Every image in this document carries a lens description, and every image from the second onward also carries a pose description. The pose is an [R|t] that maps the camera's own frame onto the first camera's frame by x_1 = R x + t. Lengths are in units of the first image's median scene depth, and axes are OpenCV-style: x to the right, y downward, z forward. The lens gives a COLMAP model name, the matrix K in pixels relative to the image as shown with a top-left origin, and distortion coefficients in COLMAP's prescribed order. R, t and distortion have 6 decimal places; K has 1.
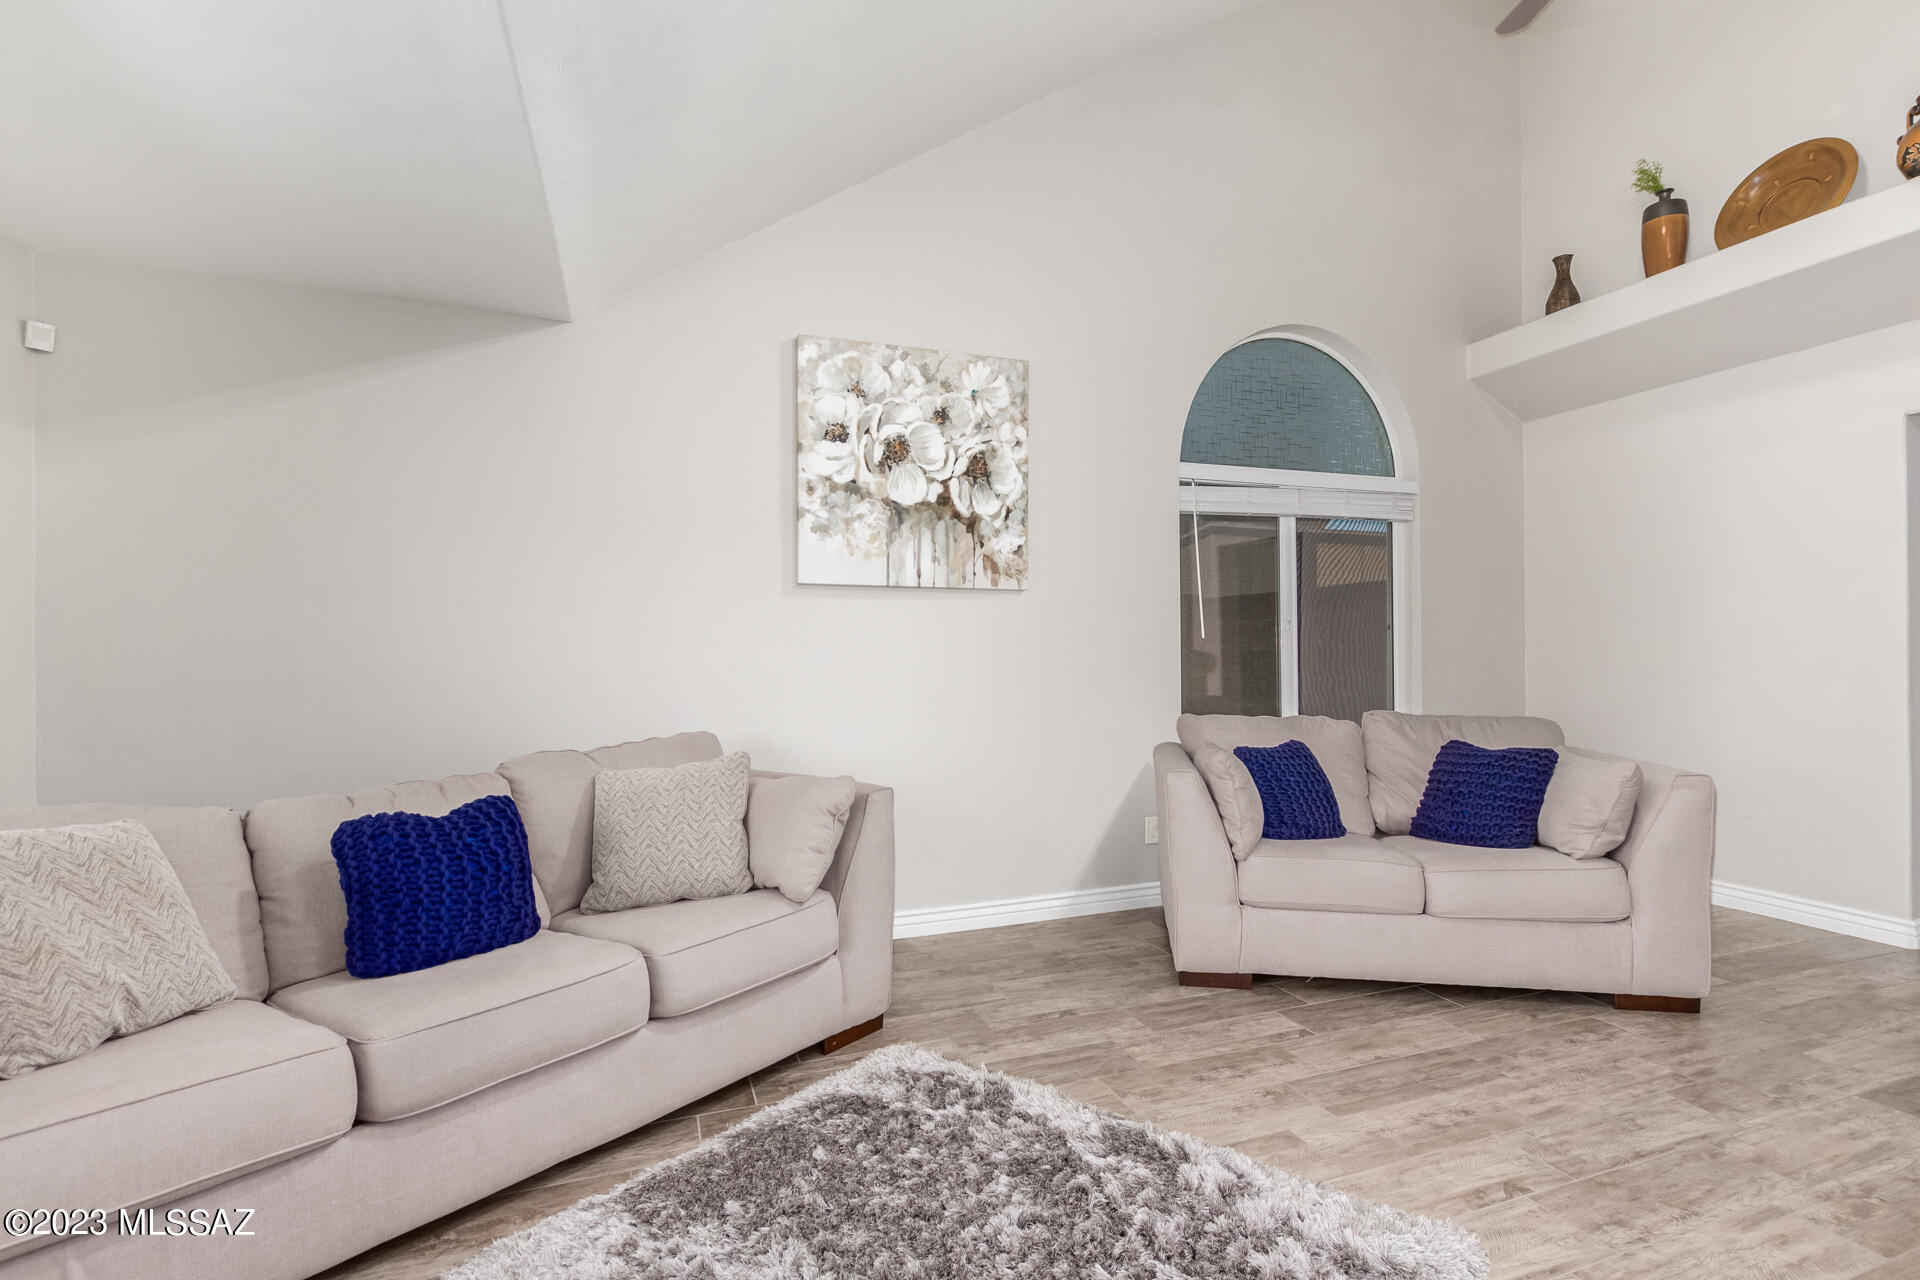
lens RADIAL K [[880.7, 0, 931.4], [0, 880.7, 652.3], [0, 0, 1]] dist [-0.004500, -0.001086]
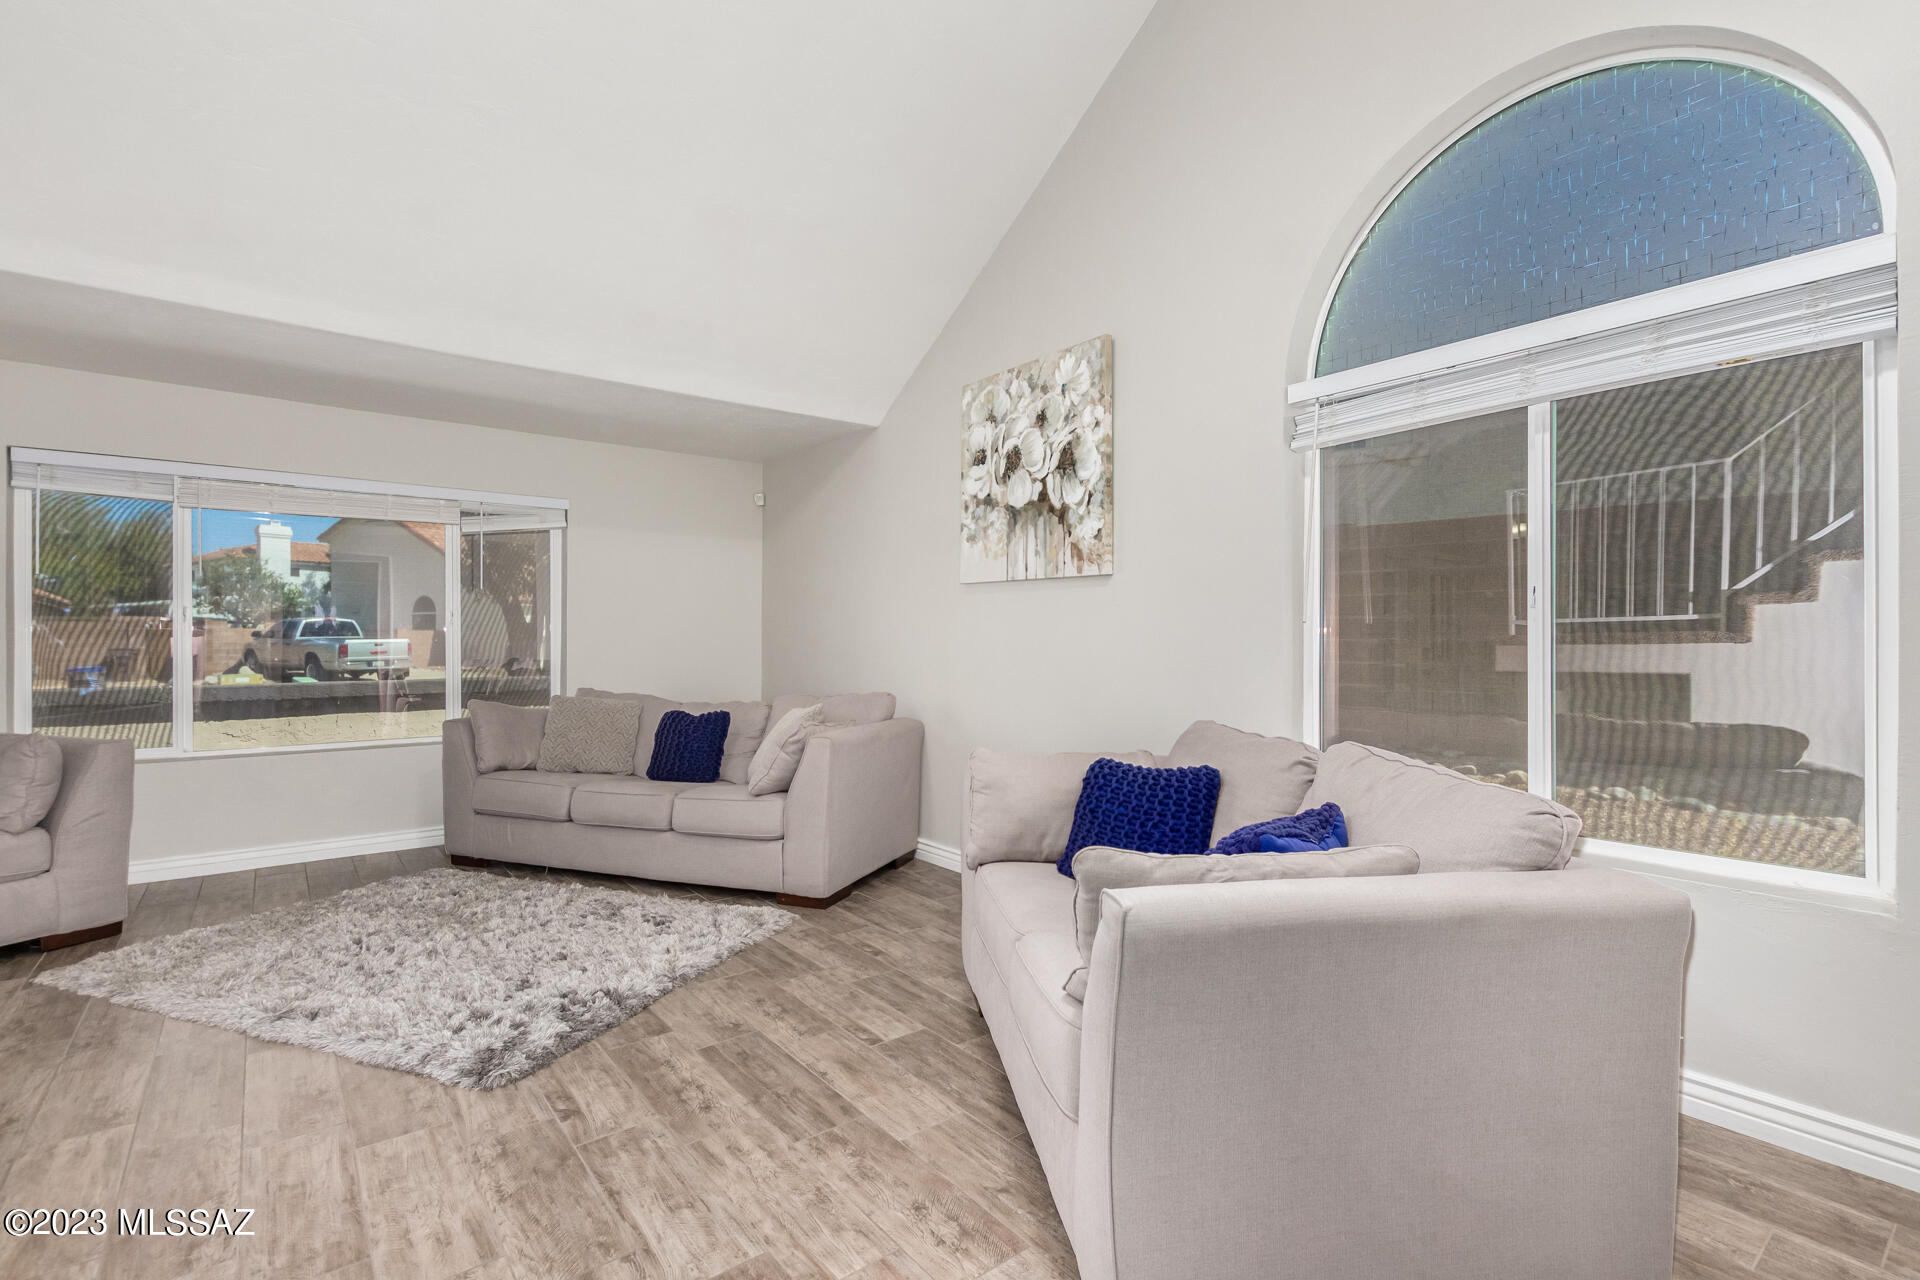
lens RADIAL K [[880.7, 0, 1020.9], [0, 880.7, 641.3], [0, 0, 1]] dist [-0.004500, -0.001086]
pose [[0.357534, 0.008065, -0.933865, 1.018555], [-0.005293, 0.999964, 0.006610, -0.004355], [0.933885, 0.002579, 0.357564, 0.602212]]
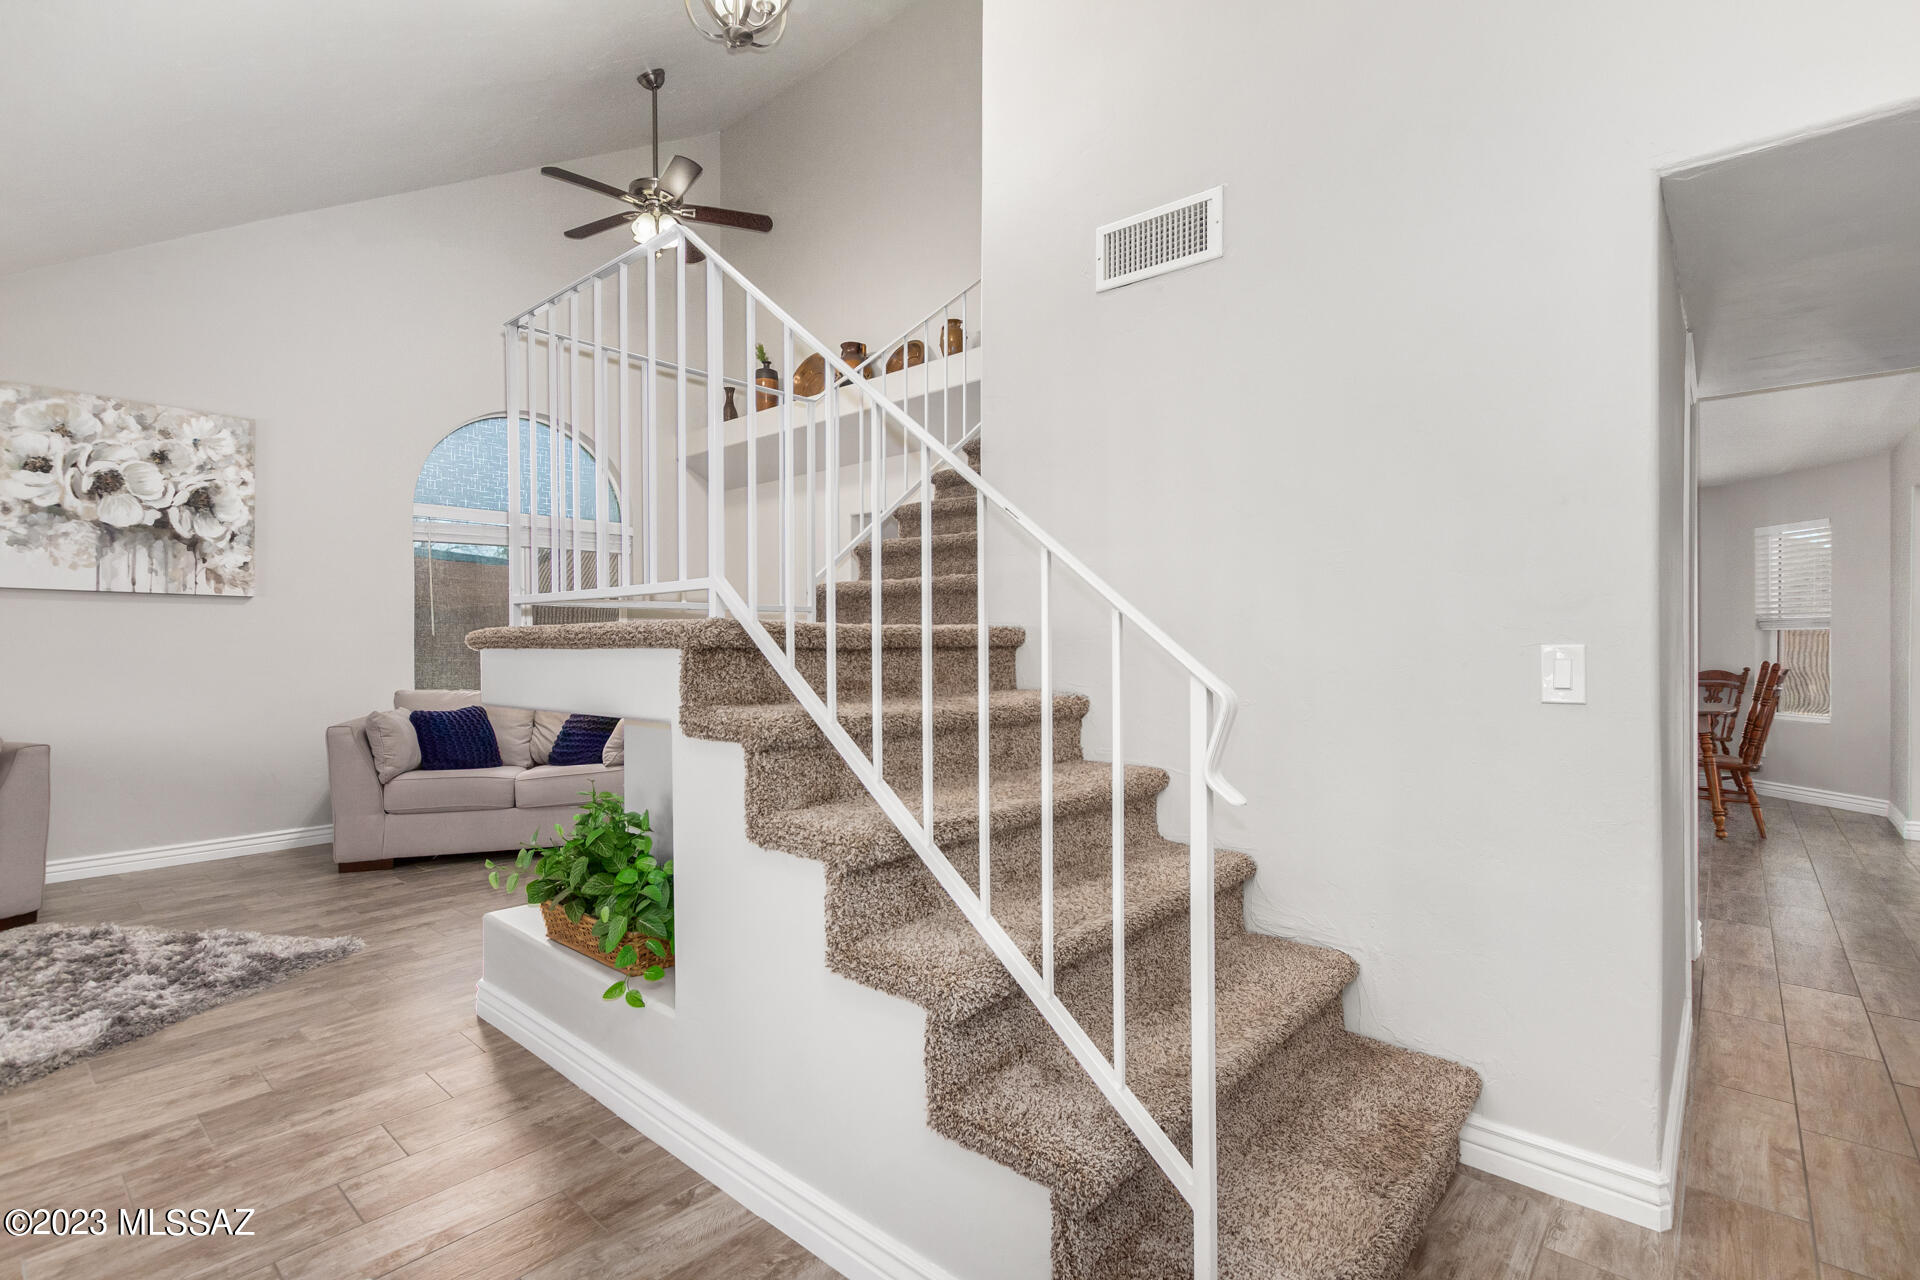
lens RADIAL K [[880.7, 0, 965.9], [0, 880.7, 643.5], [0, 0, 1]] dist [-0.004500, -0.001086]
pose [[0.861070, 0.003754, 0.508473, 0.372954], [-0.005552, 0.999983, 0.002019, -0.010939], [-0.508457, -0.004562, 0.861076, -0.676910]]
